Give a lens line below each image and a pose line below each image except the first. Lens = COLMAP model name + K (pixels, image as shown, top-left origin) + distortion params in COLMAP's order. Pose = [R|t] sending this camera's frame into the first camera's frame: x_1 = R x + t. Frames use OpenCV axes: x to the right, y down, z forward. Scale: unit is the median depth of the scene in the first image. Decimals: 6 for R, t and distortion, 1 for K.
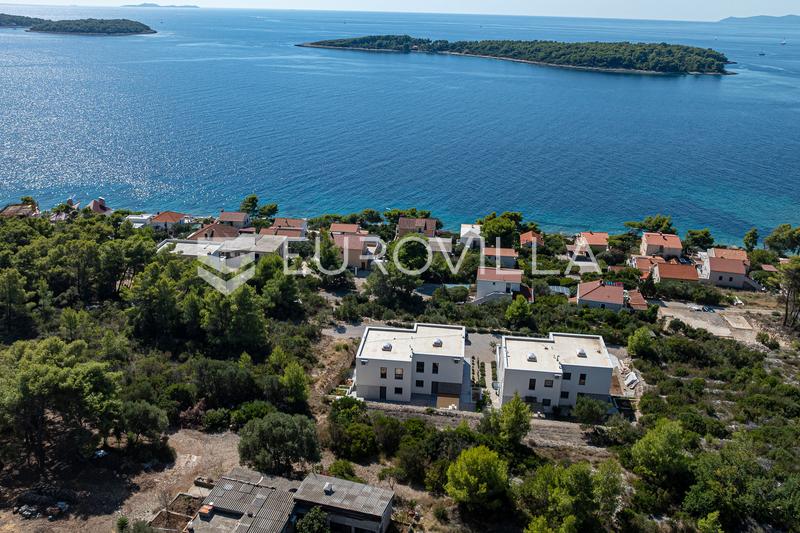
lens RADIAL K [[679.1, 0, 400.0], [0, 679.1, 266.5], [0, 0, 1]] dist [-0.002644, -0.005857]
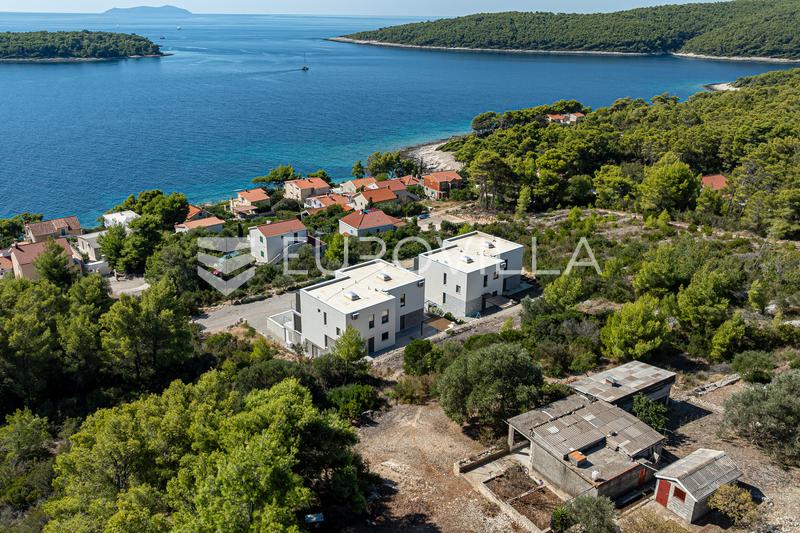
lens RADIAL K [[666.1, 0, 401.7], [0, 666.1, 262.3], [0, 0, 1]] dist [-0.021332, -0.005619]
pose [[0.664119, -0.274154, 0.695547, -0.076280], [0.268496, 0.955734, 0.120344, -0.001379], [-0.697751, 0.106829, 0.708330, 0.046617]]
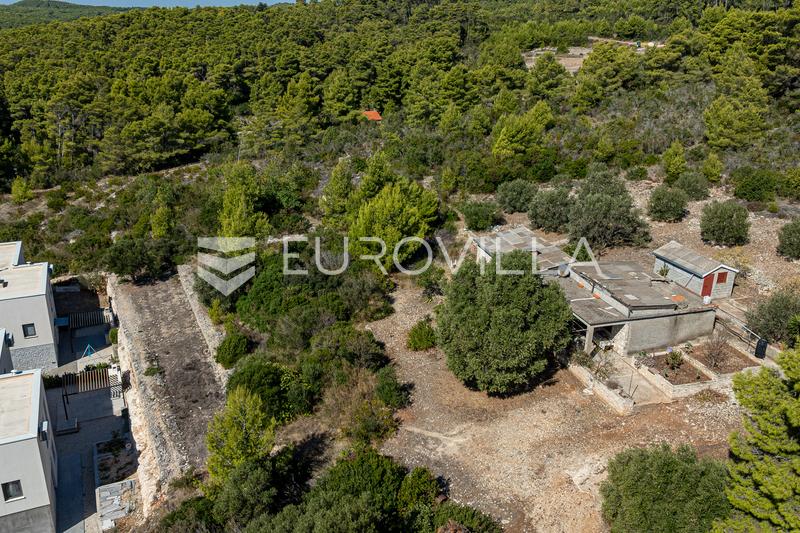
lens RADIAL K [[666.1, 0, 401.7], [0, 666.1, 262.3], [0, 0, 1]] dist [-0.021332, -0.005619]
pose [[-0.540285, -0.316958, 0.779506, -0.056748], [0.272295, 0.810656, 0.518355, -0.010027], [-0.796208, 0.492315, -0.351679, 0.118896]]
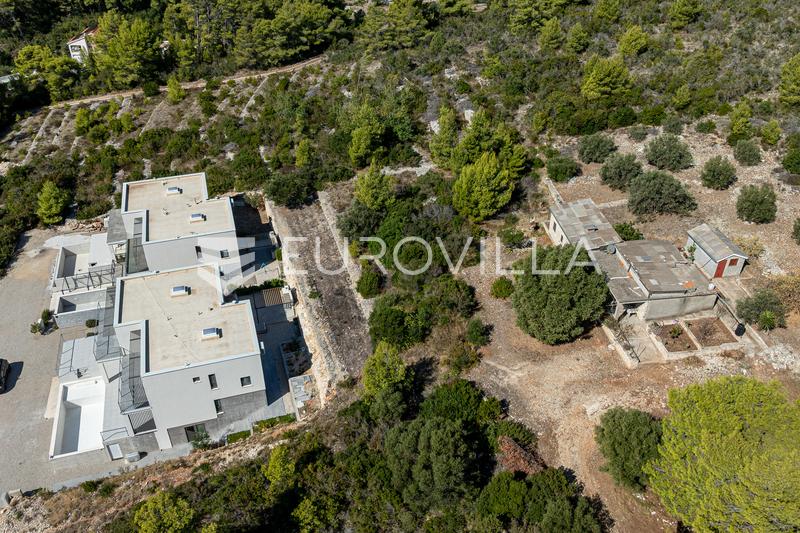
lens RADIAL K [[666.1, 0, 401.7], [0, 666.1, 262.3], [0, 0, 1]] dist [-0.021332, -0.005619]
pose [[-0.413686, -0.539443, 0.733393, -0.068427], [0.313150, 0.672091, 0.670992, -0.036918], [-0.854869, 0.507242, -0.109108, 0.118035]]
